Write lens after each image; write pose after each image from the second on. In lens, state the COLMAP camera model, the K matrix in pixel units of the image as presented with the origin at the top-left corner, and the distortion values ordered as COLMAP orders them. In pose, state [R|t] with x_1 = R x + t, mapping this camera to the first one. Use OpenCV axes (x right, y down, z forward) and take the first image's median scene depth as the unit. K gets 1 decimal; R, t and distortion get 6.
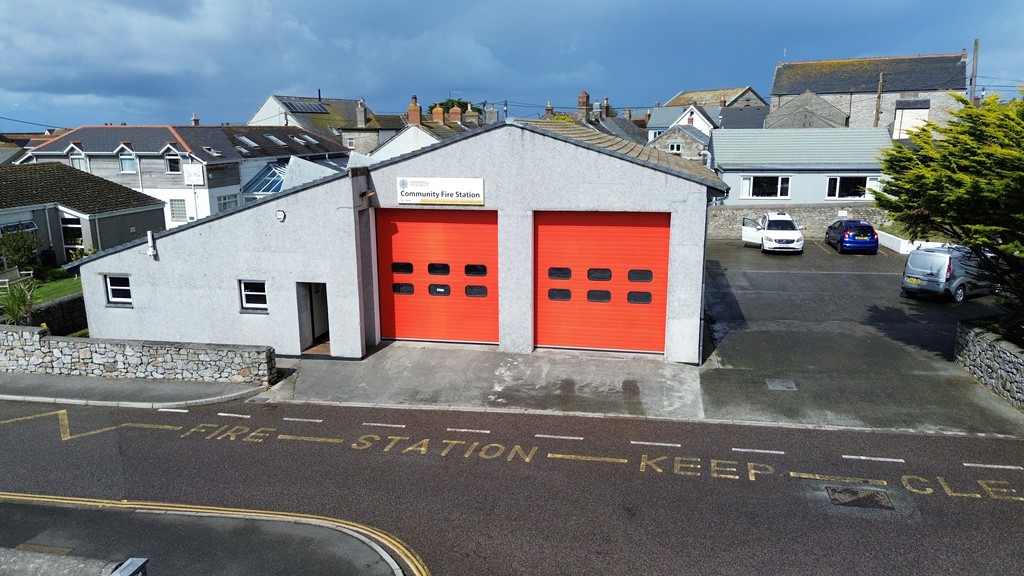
lens RADIAL K [[724.0, 0, 512.5], [0, 724.0, 284.2], [0, 0, 1]] dist [0.073140, -0.068677]
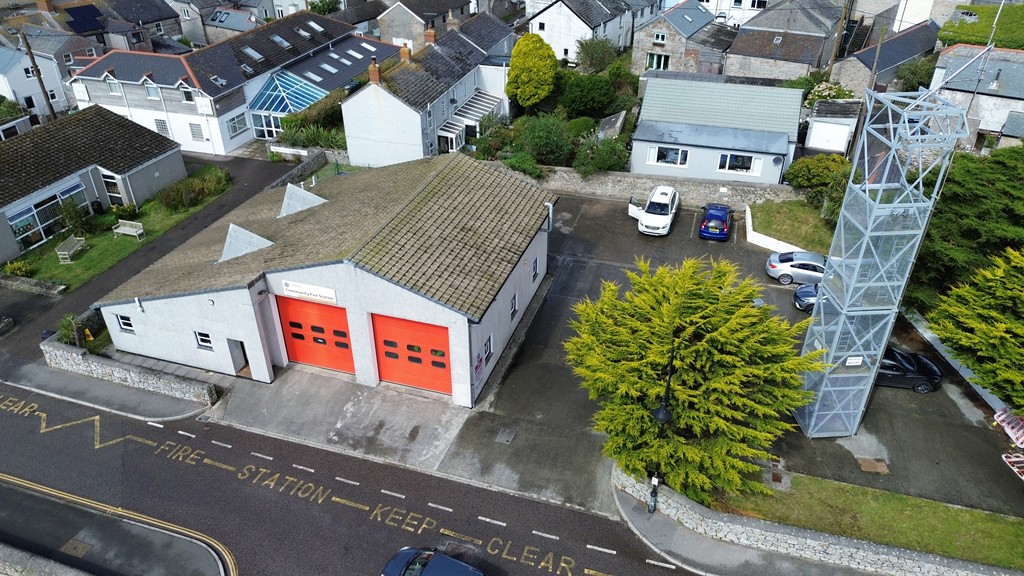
lens RADIAL K [[724.0, 0, 512.9], [0, 724.0, 285.9], [0, 0, 1]] dist [0.073140, -0.068677]
pose [[0.992436, 0.068929, -0.101590, 0.479557], [-0.030098, 0.938856, 0.342991, -0.678793], [0.119020, -0.337339, 0.933829, -0.378982]]
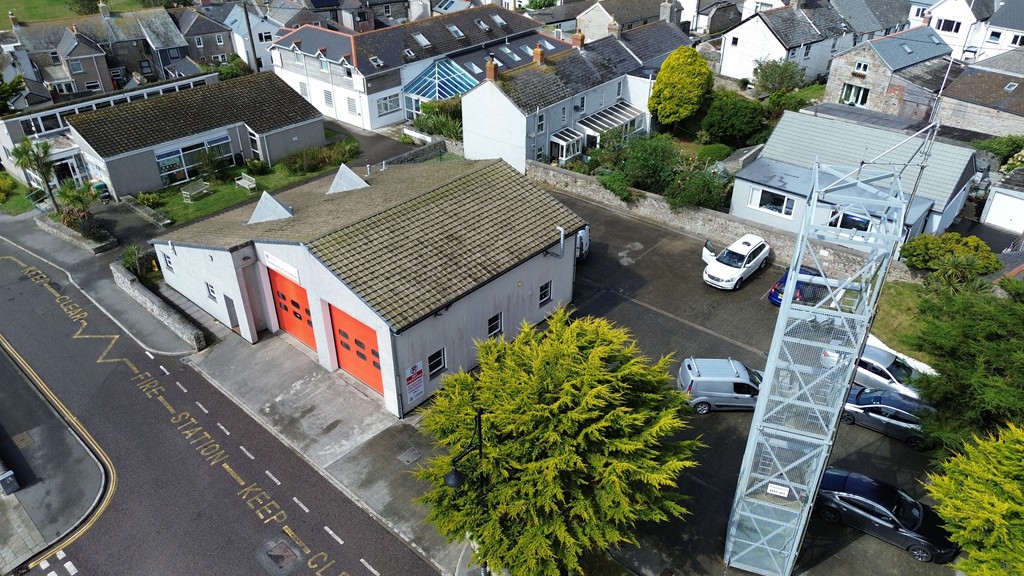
lens RADIAL K [[724.0, 0, 512.9], [0, 724.0, 287.1], [0, 0, 1]] dist [0.073140, -0.068677]
pose [[0.862212, 0.276107, -0.424682, 1.026182], [-0.113366, 0.922300, 0.369473, -0.735165], [0.493699, -0.270420, 0.826520, -0.085870]]
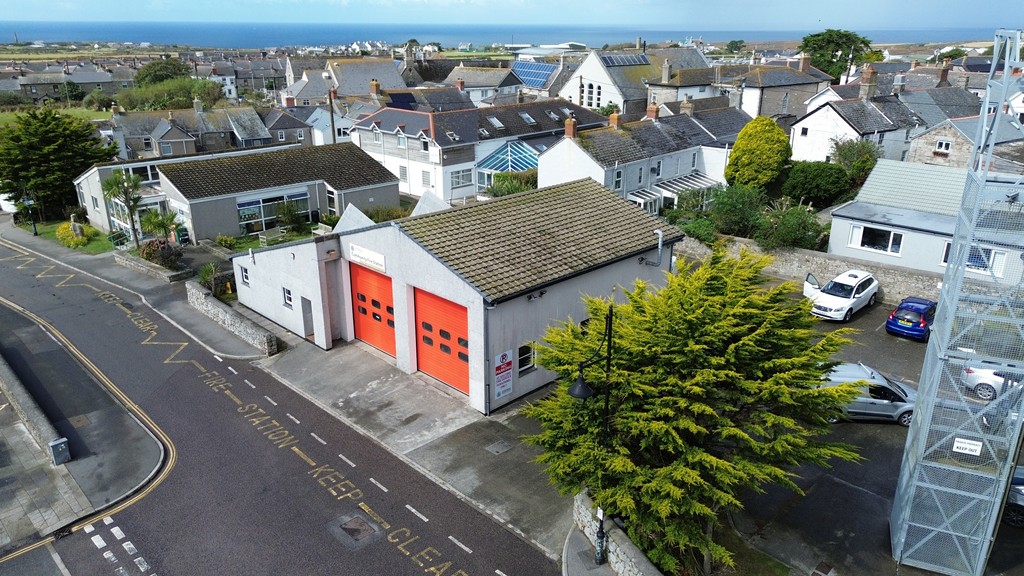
lens RADIAL K [[724.0, 0, 512.5], [0, 724.0, 286.7], [0, 0, 1]] dist [0.073140, -0.068677]
pose [[0.828611, 0.200610, -0.522646, 0.957523], [-0.125329, 0.976367, 0.176067, -0.374063], [0.545615, -0.080389, 0.834171, -0.109331]]
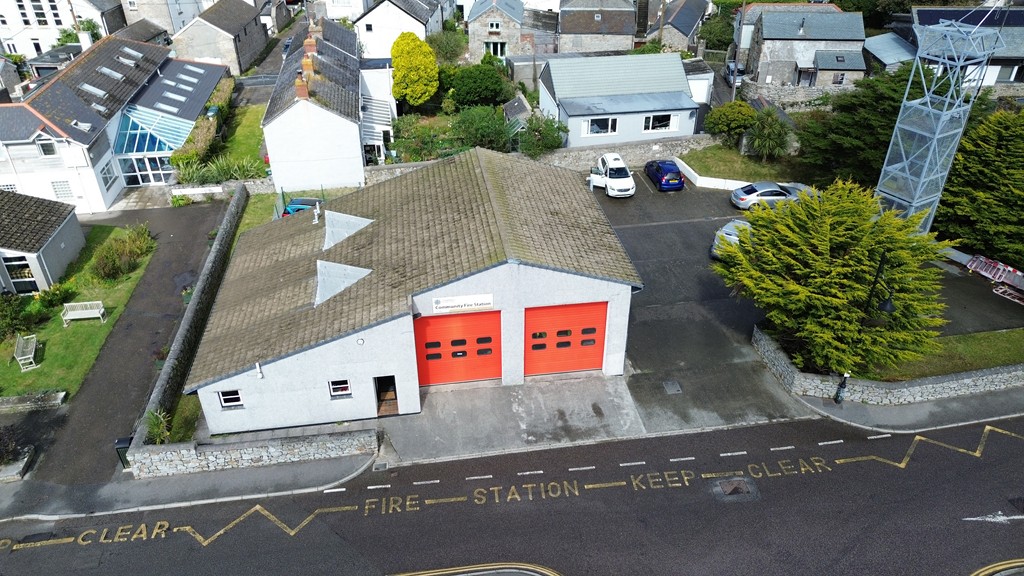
lens RADIAL K [[724.0, 0, 512.6], [0, 724.0, 285.2], [0, 0, 1]] dist [0.073140, -0.068677]
pose [[0.943835, -0.172501, 0.281815, -0.412628], [0.067053, 0.935151, 0.347844, -0.668584], [-0.323543, -0.309411, 0.894195, -0.342015]]
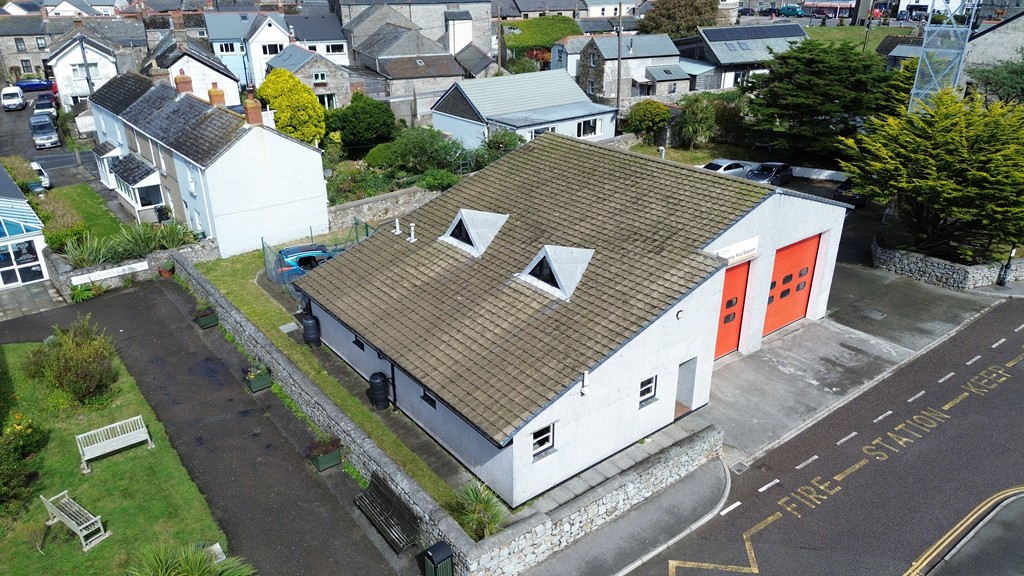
lens RADIAL K [[724.0, 0, 512.2], [0, 724.0, 285.5], [0, 0, 1]] dist [0.073140, -0.068677]
pose [[0.654177, -0.302136, 0.693373, -1.224365], [0.157330, 0.951052, 0.265983, -0.465890], [-0.739797, -0.064912, 0.669692, 0.441502]]
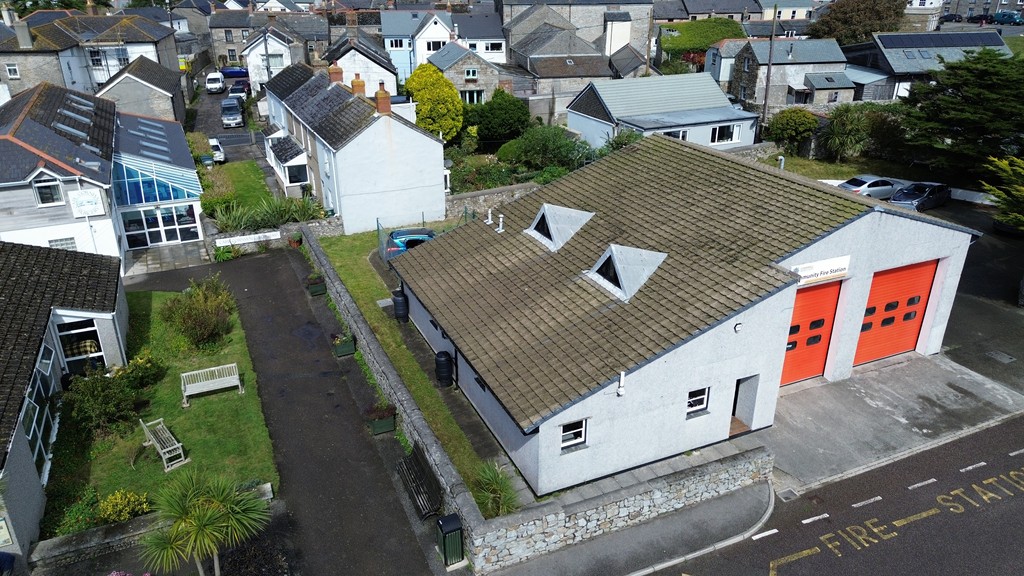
lens RADIAL K [[724.0, 0, 511.9], [0, 724.0, 285.4], [0, 0, 1]] dist [0.073140, -0.068677]
pose [[0.814745, -0.226954, 0.533557, -1.129643], [0.115566, 0.965311, 0.234135, -0.437123], [-0.568186, -0.129100, 0.812710, 0.320948]]
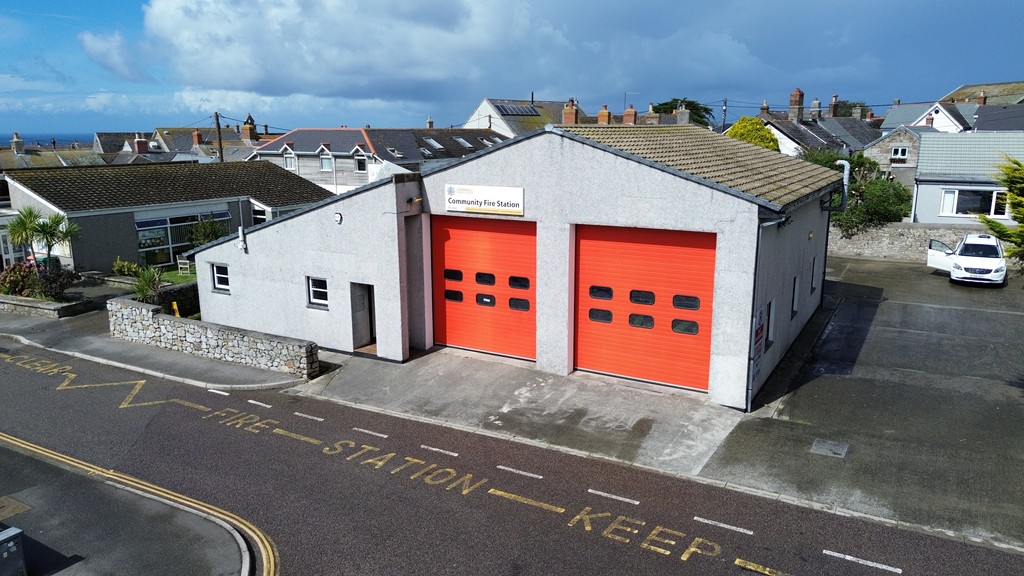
lens RADIAL K [[724.0, 0, 512.2], [0, 724.0, 285.0], [0, 0, 1]] dist [0.073140, -0.068677]
pose [[0.945620, 0.071557, -0.317304, 0.252961], [-0.071195, 0.997381, 0.012754, -0.028825], [0.317386, 0.010530, 0.948238, 0.089453]]
